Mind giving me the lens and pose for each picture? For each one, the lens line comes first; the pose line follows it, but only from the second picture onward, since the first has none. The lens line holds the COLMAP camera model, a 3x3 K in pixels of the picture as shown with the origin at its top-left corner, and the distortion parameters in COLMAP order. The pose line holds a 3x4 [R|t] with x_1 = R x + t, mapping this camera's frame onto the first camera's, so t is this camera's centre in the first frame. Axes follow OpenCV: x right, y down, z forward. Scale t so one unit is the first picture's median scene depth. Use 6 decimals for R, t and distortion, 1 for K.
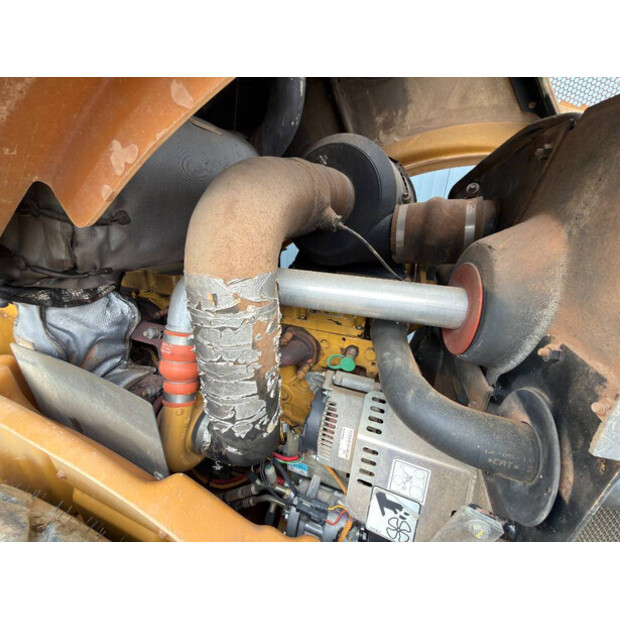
lens RADIAL K [[248.9, 0, 310.4], [0, 248.9, 310.2], [0, 0, 1]] dist [-0.000517, -0.000240]
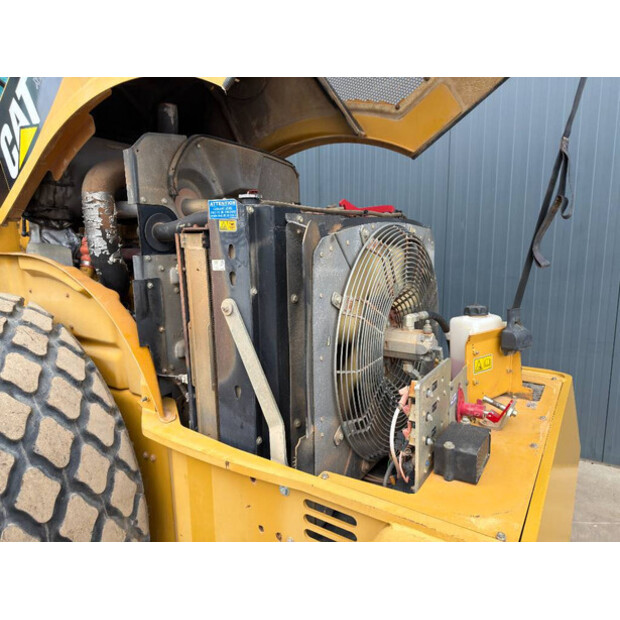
lens RADIAL K [[440.4, 0, 310.0], [0, 440.4, 307.9], [0, 0, 1]] dist [-0.004537, -0.003111]
pose [[0.969164, -0.020150, -0.245591, 2.748152], [-0.031017, 0.978749, -0.202705, 1.740203], [0.244457, 0.204072, 0.947943, -2.482501]]
